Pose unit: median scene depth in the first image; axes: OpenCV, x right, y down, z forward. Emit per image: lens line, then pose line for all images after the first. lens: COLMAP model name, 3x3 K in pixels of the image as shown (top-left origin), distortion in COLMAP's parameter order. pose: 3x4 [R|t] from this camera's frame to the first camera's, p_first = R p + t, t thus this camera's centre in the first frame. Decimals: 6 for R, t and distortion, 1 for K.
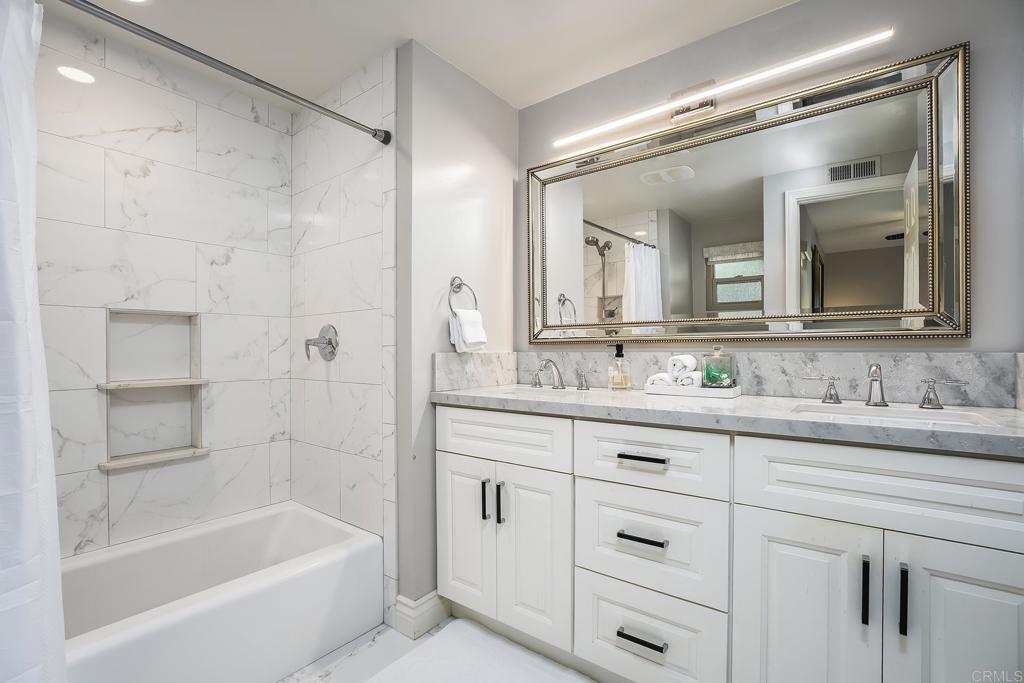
lens RADIAL K [[460.6, 0, 501.7], [0, 460.6, 344.1], [0, 0, 1]] dist [-0.031817, 0.000129]
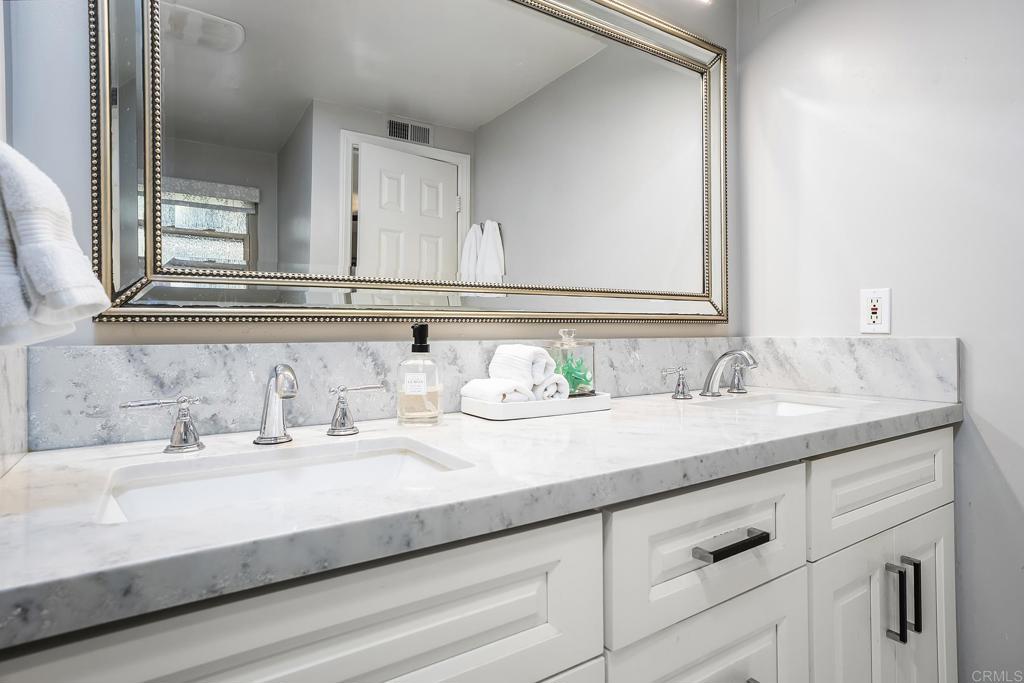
lens RADIAL K [[547.5, 0, 513.0], [0, 547.5, 330.1], [0, 0, 1]] dist [-0.021894, 0.000225]
pose [[0.321296, 0.008173, 0.946944, -0.248964], [-0.005940, 0.999960, -0.006615, 0.009121], [-0.946960, -0.003500, 0.321332, 0.738466]]
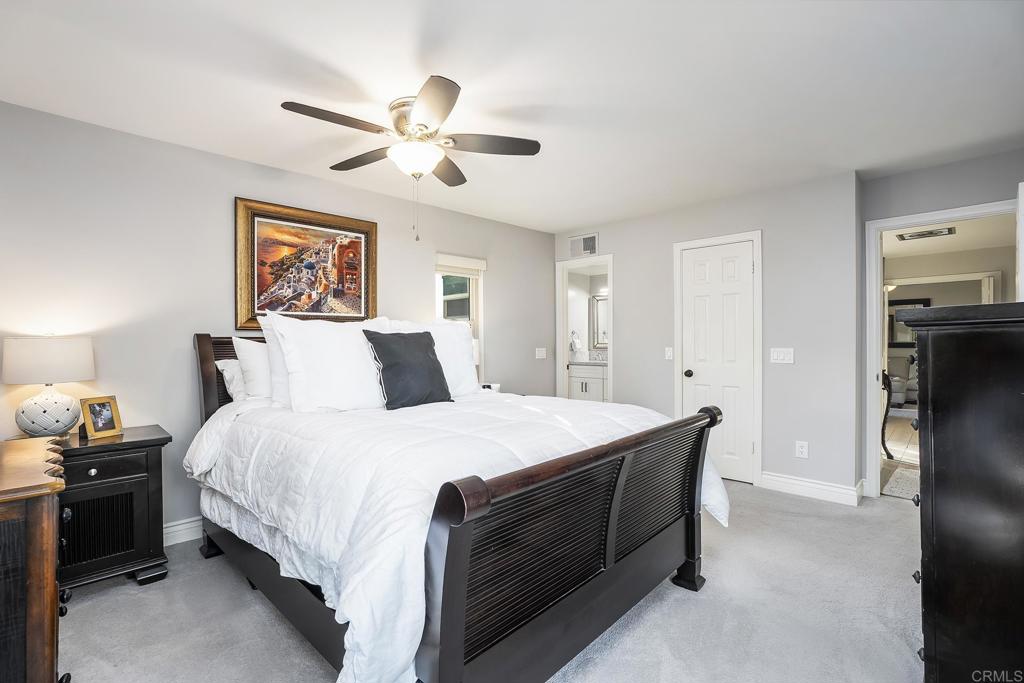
lens RADIAL K [[460.6, 0, 501.7], [0, 460.6, 344.1], [0, 0, 1]] dist [-0.031817, 0.000129]
pose [[0.991988, 0.000938, -0.126329, -0.206420], [0.001182, 0.999860, 0.016708, -0.102715], [0.126327, -0.016723, 0.991848, -2.807743]]
